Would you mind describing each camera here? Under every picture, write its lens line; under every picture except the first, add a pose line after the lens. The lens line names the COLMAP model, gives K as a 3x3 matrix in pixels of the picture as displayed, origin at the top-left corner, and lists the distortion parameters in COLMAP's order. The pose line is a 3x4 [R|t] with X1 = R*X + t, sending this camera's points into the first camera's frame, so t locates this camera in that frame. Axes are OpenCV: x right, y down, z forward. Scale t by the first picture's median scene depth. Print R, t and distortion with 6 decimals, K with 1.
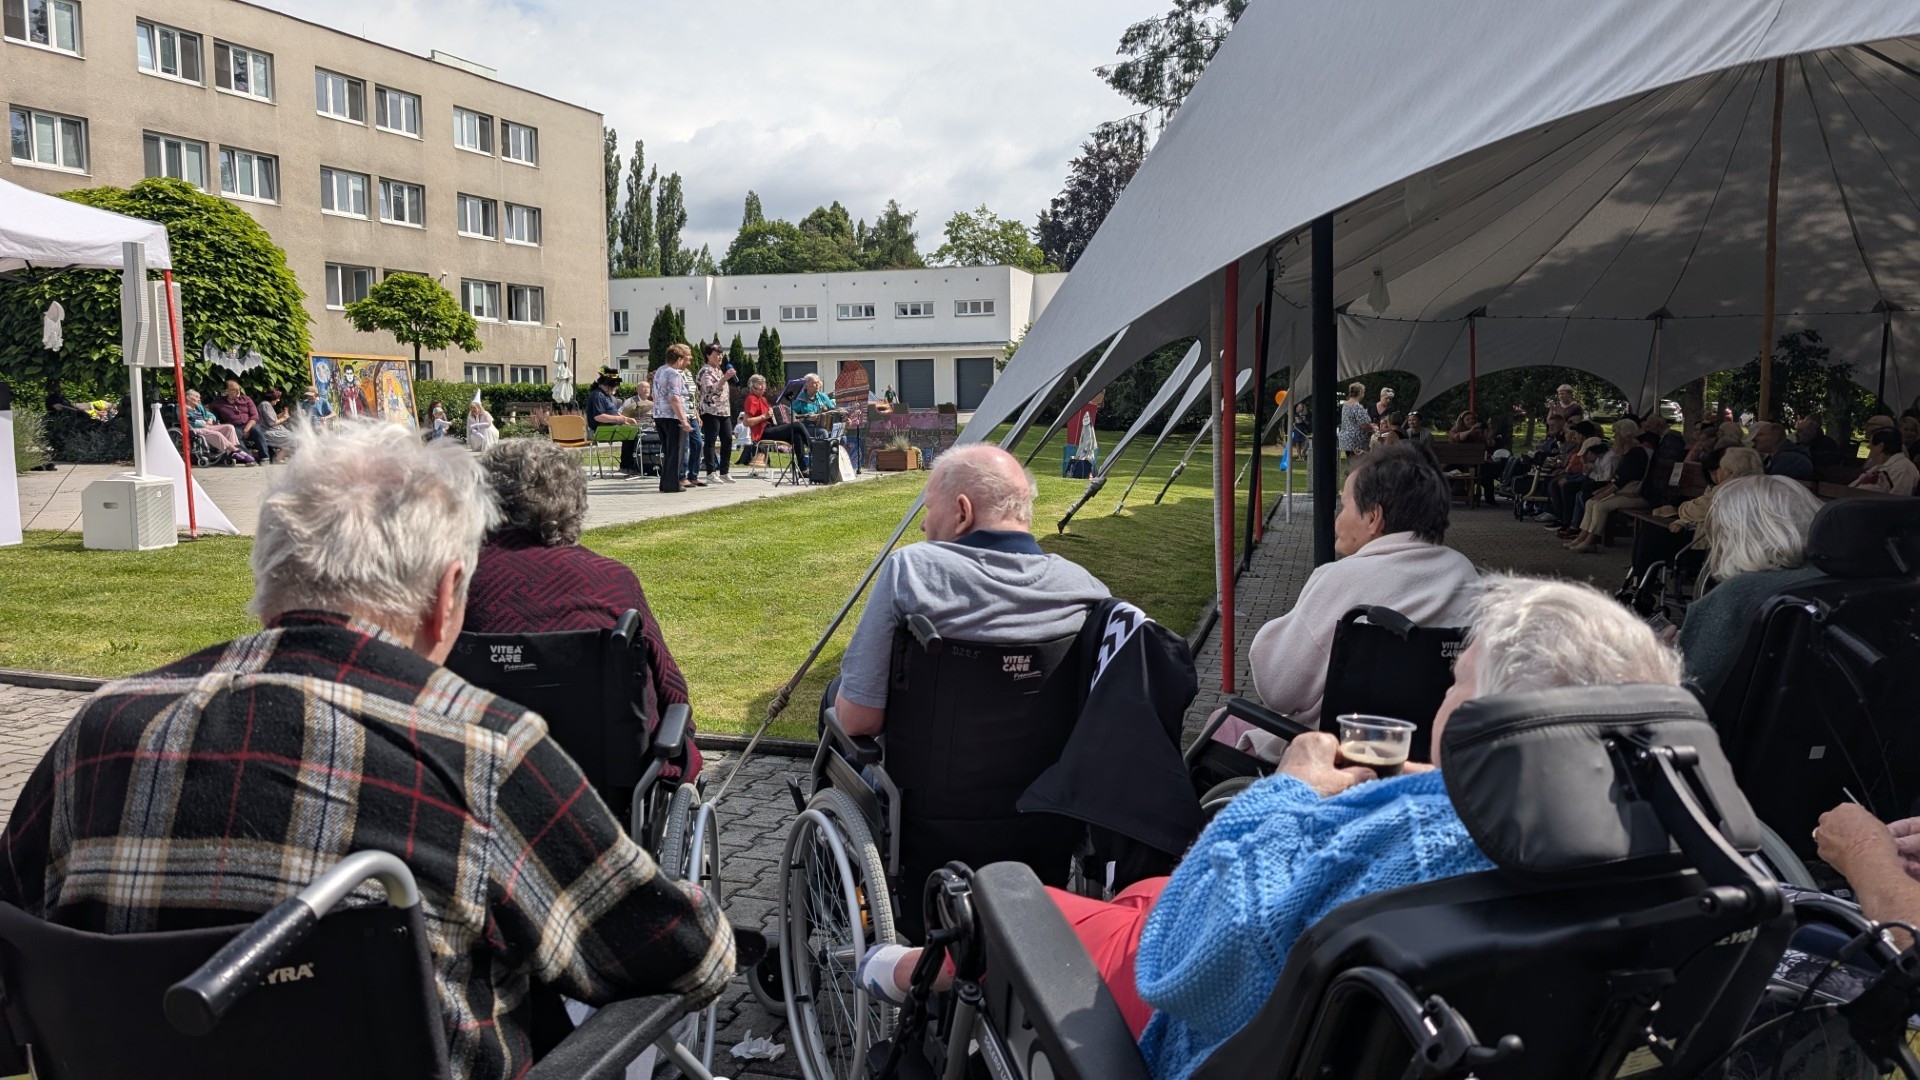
lens RADIAL K [[1346.2, 0, 1011.5], [0, 1346.2, 510.7], [0, 0, 1]] dist [-0.006085, -0.004408]
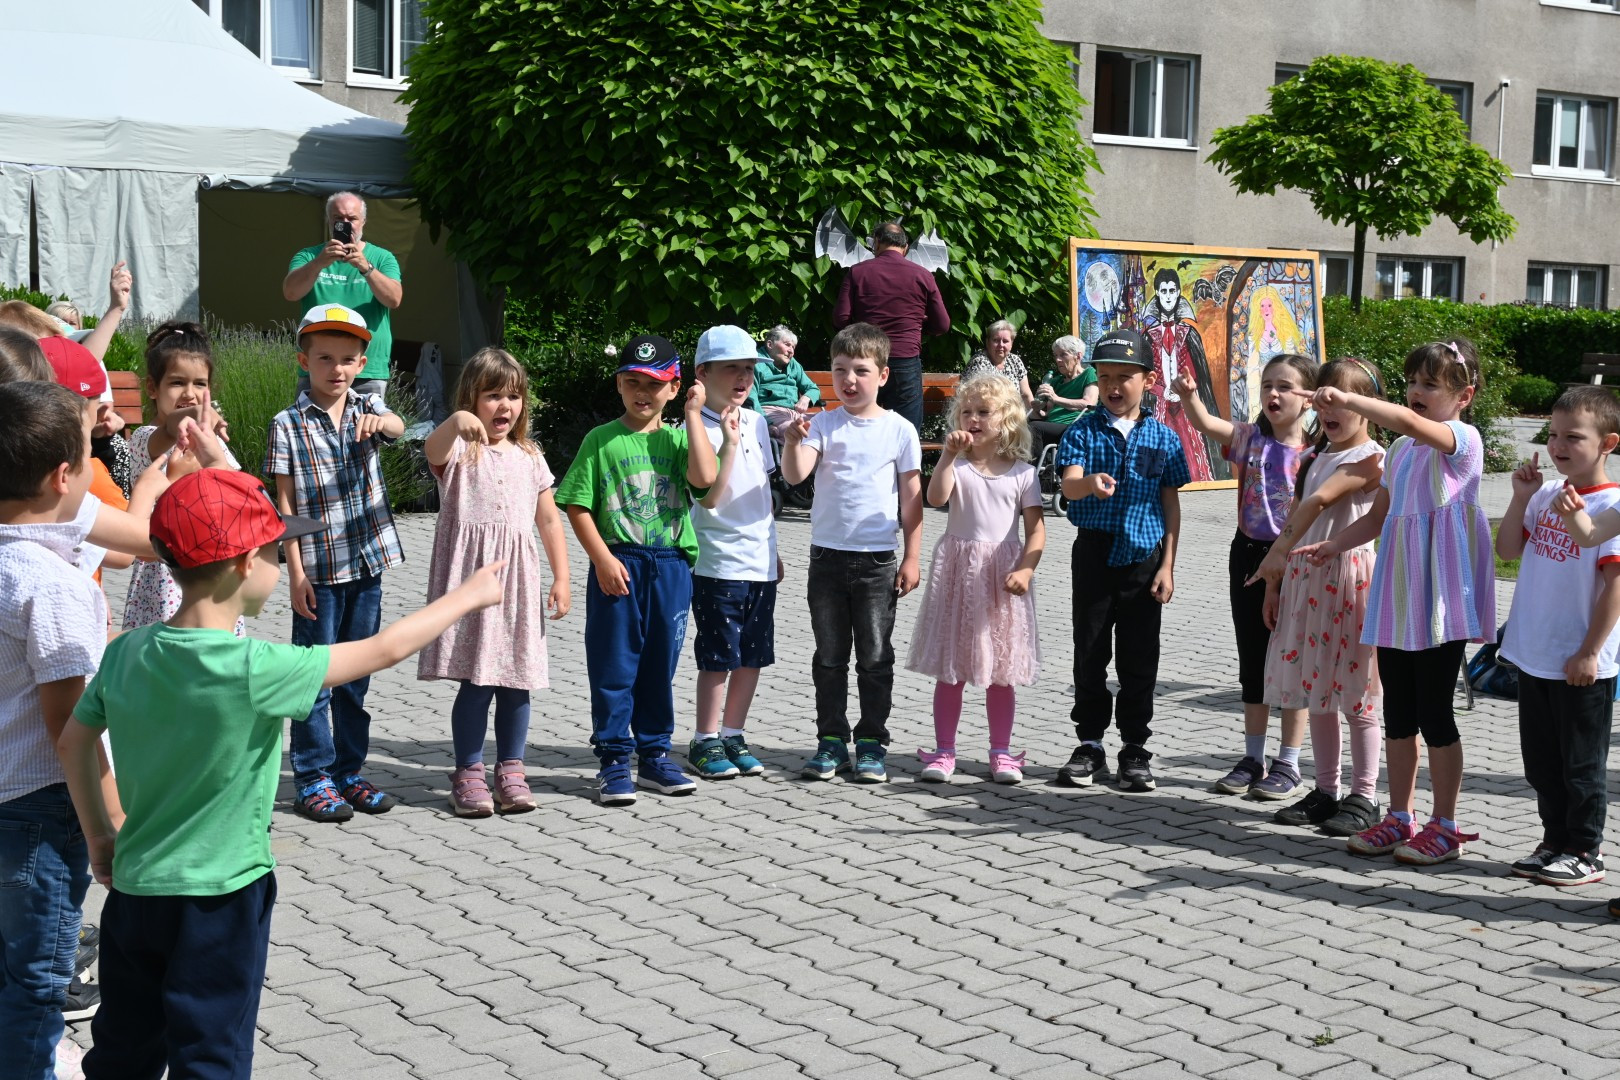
lens RADIAL K [[2186.2, 0, 844.6], [0, 2186.2, 532.6], [0, 0, 1]] dist [0.013091, 0.000000]
pose [[0.756362, 0.090231, -0.647900, -0.071191], [-0.080432, 0.995754, 0.044780, -0.028956], [0.649190, 0.018242, 0.760408, 0.245312]]
